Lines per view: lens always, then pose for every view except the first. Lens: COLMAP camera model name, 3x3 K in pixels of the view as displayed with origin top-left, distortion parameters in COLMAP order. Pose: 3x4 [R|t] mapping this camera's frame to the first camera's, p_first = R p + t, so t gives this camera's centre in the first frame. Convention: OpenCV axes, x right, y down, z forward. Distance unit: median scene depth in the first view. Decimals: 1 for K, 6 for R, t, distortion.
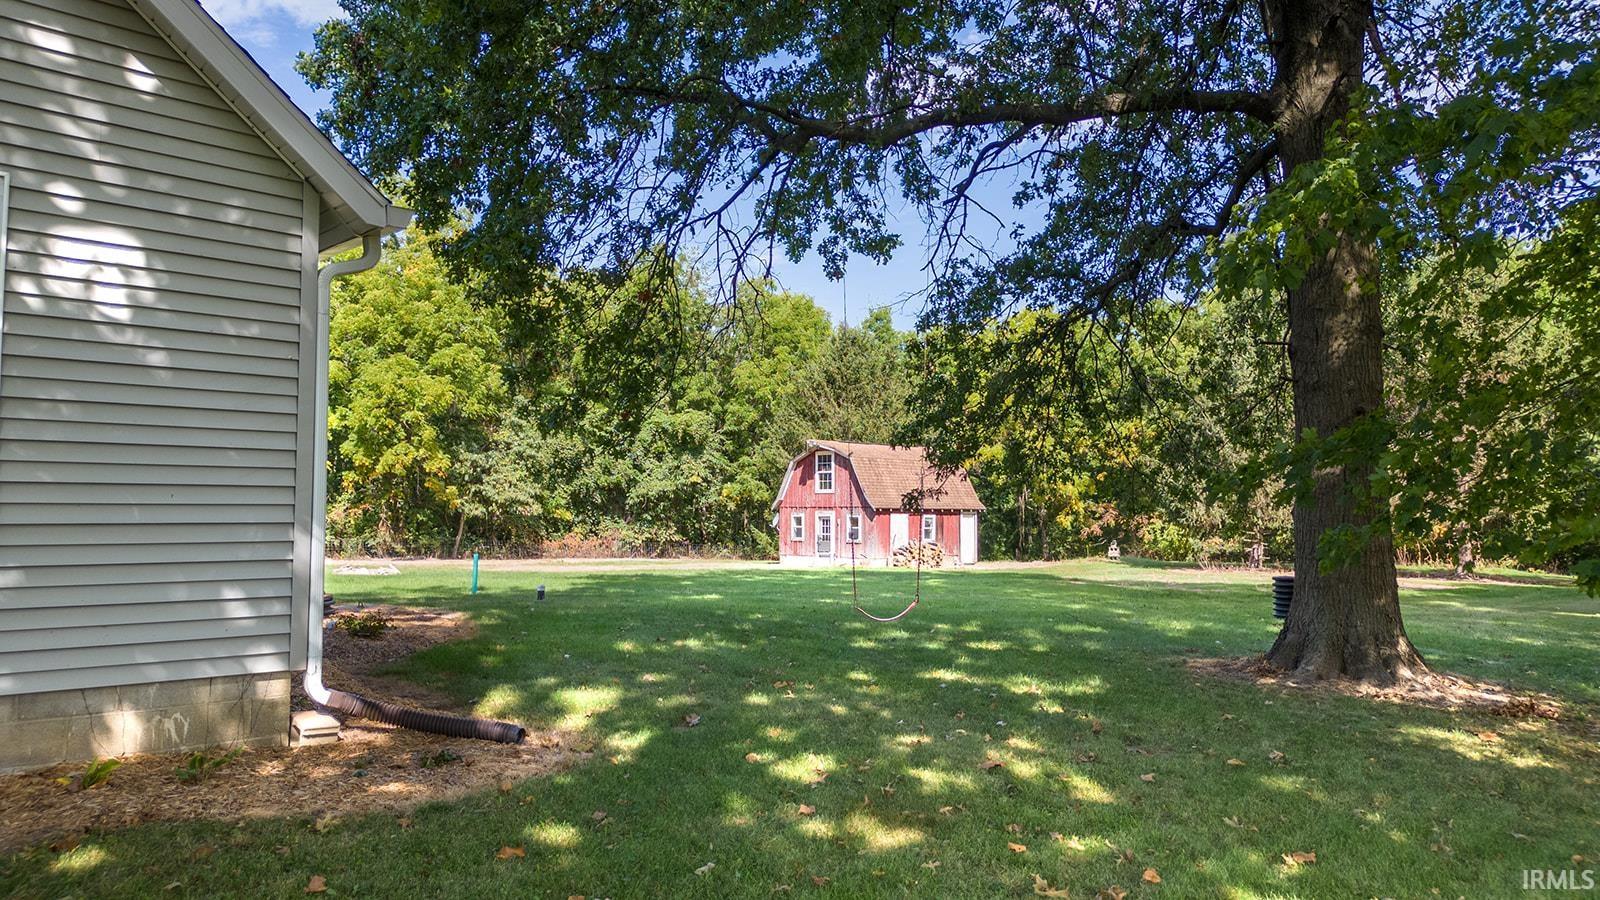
lens RADIAL K [[1170.7, 0, 800.3], [0, 1170.7, 436.6], [0, 0, 1]] dist [0.036210, -0.016110]
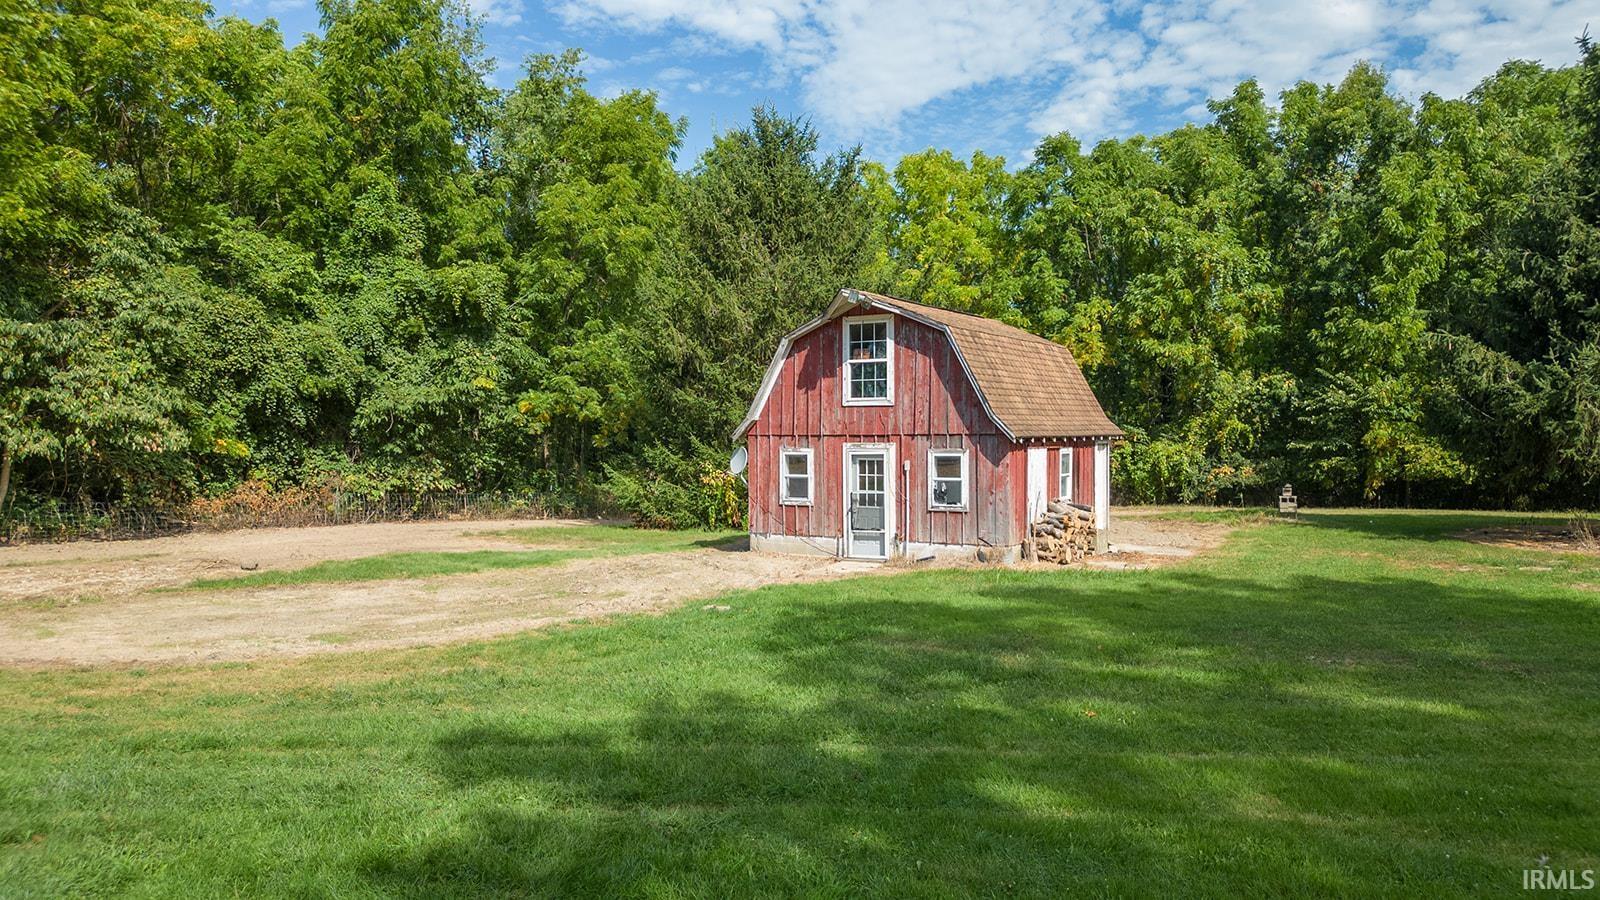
lens RADIAL K [[1170.7, 0, 799.9], [0, 1170.7, 446.5], [0, 0, 1]] dist [0.036210, -0.016110]
pose [[0.961340, -0.011241, 0.275136, -0.110134], [-0.011036, 0.996791, 0.079285, 0.022650], [-0.275144, -0.079257, 0.958130, 0.452076]]
